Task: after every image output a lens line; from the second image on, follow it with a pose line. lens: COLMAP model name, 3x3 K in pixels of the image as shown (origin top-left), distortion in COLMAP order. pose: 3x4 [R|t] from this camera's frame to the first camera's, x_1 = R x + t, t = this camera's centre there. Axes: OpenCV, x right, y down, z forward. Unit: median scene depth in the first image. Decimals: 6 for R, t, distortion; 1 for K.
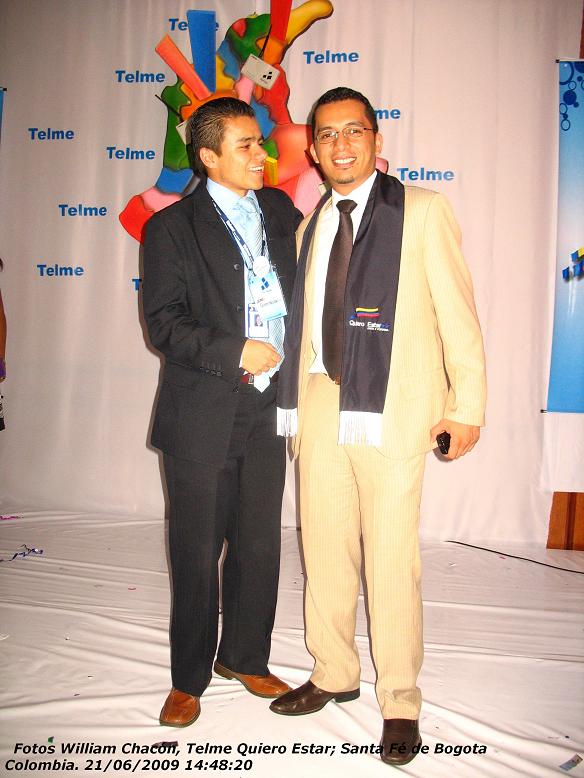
lens RADIAL K [[809.3, 0, 292.0], [0, 809.3, 389.0], [0, 0, 1]] dist [-0.183549, 0.199605]
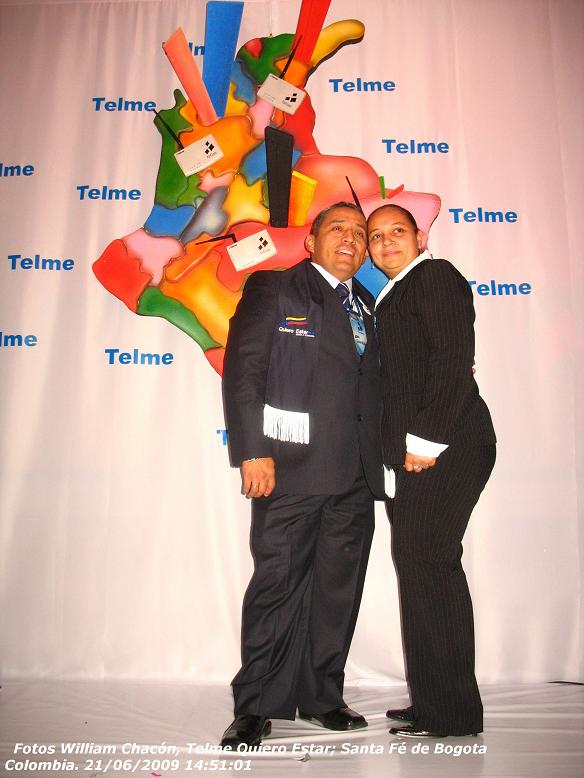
lens RADIAL K [[809.3, 0, 292.0], [0, 809.3, 389.0], [0, 0, 1]] dist [-0.183549, 0.199605]
pose [[0.985541, 0.001235, 0.169433, -0.167594], [0.044535, 0.962926, -0.266063, 0.114476], [-0.163480, 0.269761, 0.948948, 0.293221]]
